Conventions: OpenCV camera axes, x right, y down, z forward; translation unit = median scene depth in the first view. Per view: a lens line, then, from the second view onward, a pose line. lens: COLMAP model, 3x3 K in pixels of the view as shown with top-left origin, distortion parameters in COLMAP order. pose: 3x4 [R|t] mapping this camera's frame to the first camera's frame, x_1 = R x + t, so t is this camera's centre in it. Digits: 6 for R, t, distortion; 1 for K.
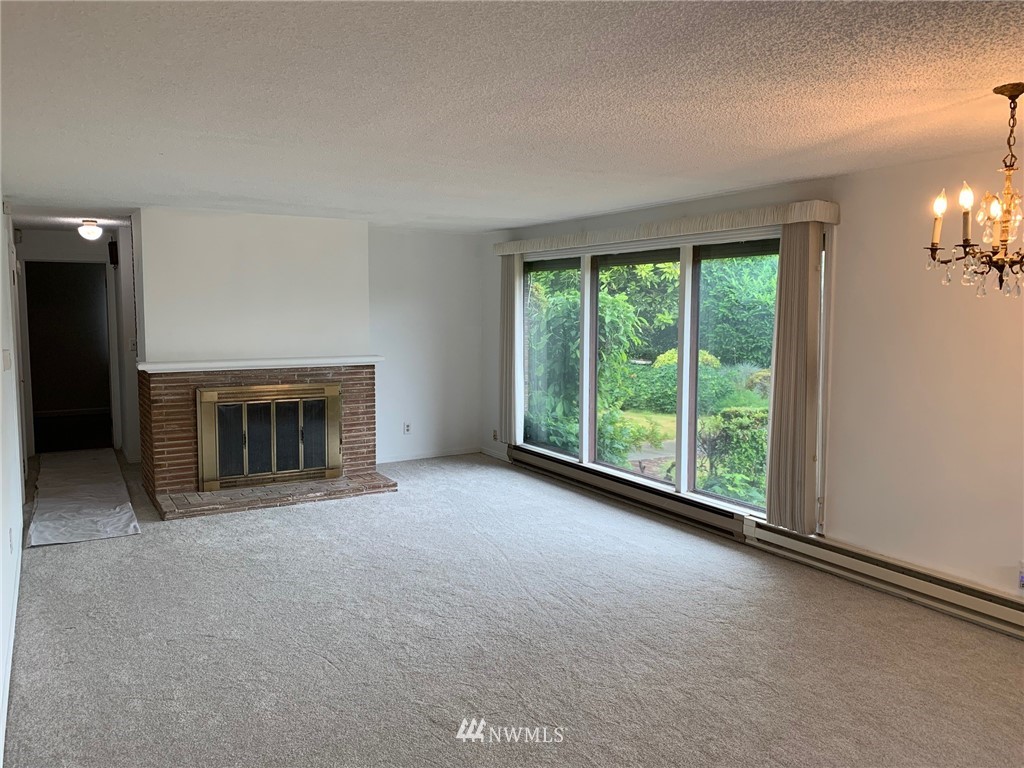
lens RADIAL K [[766.2, 0, 515.0], [0, 766.2, 364.4], [0, 0, 1]] dist [0.010096, -0.008890]
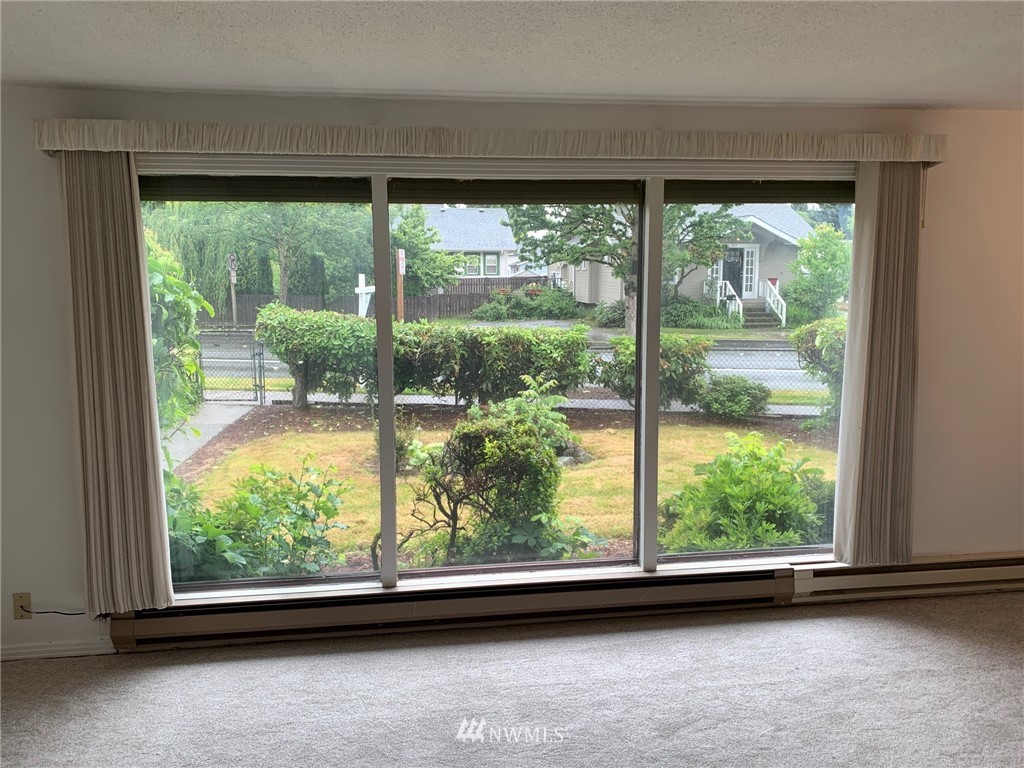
lens RADIAL K [[766.2, 0, 515.0], [0, 766.2, 364.4], [0, 0, 1]] dist [0.010096, -0.008890]
pose [[0.394015, -0.118783, 0.911396, -0.444823], [0.077536, 0.992375, 0.095816, -0.082927], [-0.915827, 0.032913, 0.400221, 0.962578]]
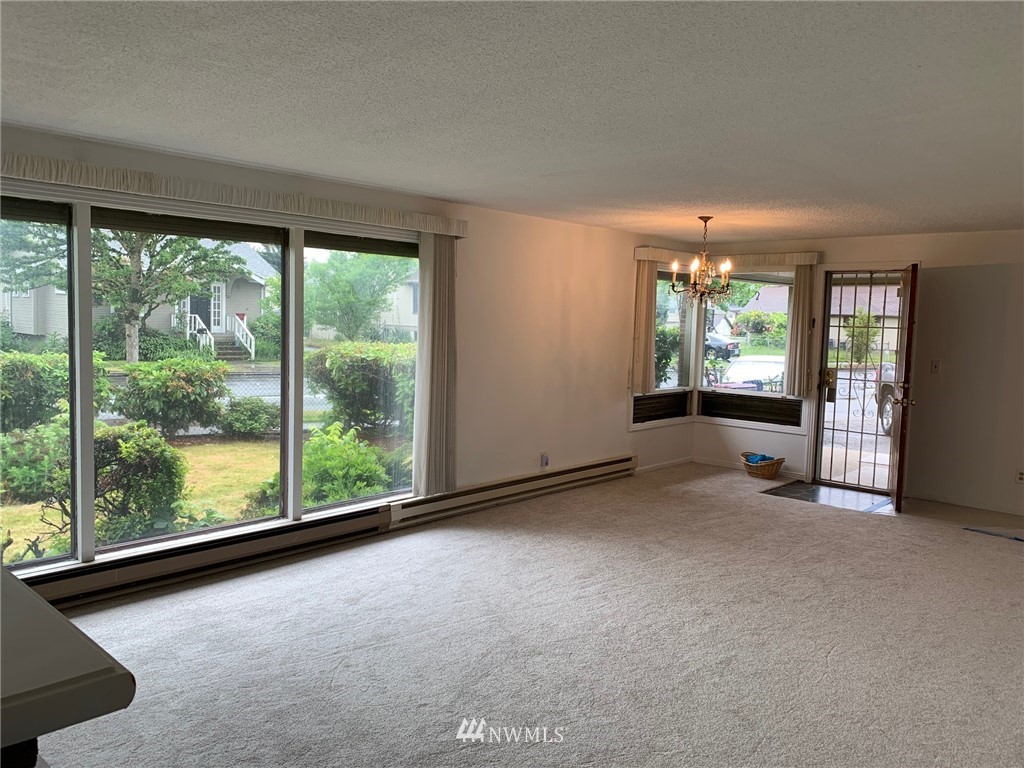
lens RADIAL K [[766.2, 0, 515.0], [0, 766.2, 364.4], [0, 0, 1]] dist [0.010096, -0.008890]
pose [[-0.285842, -0.074905, 0.955345, -0.745421], [0.040082, 0.995133, 0.090018, -0.080674], [-0.957438, 0.064023, -0.281449, 1.139850]]
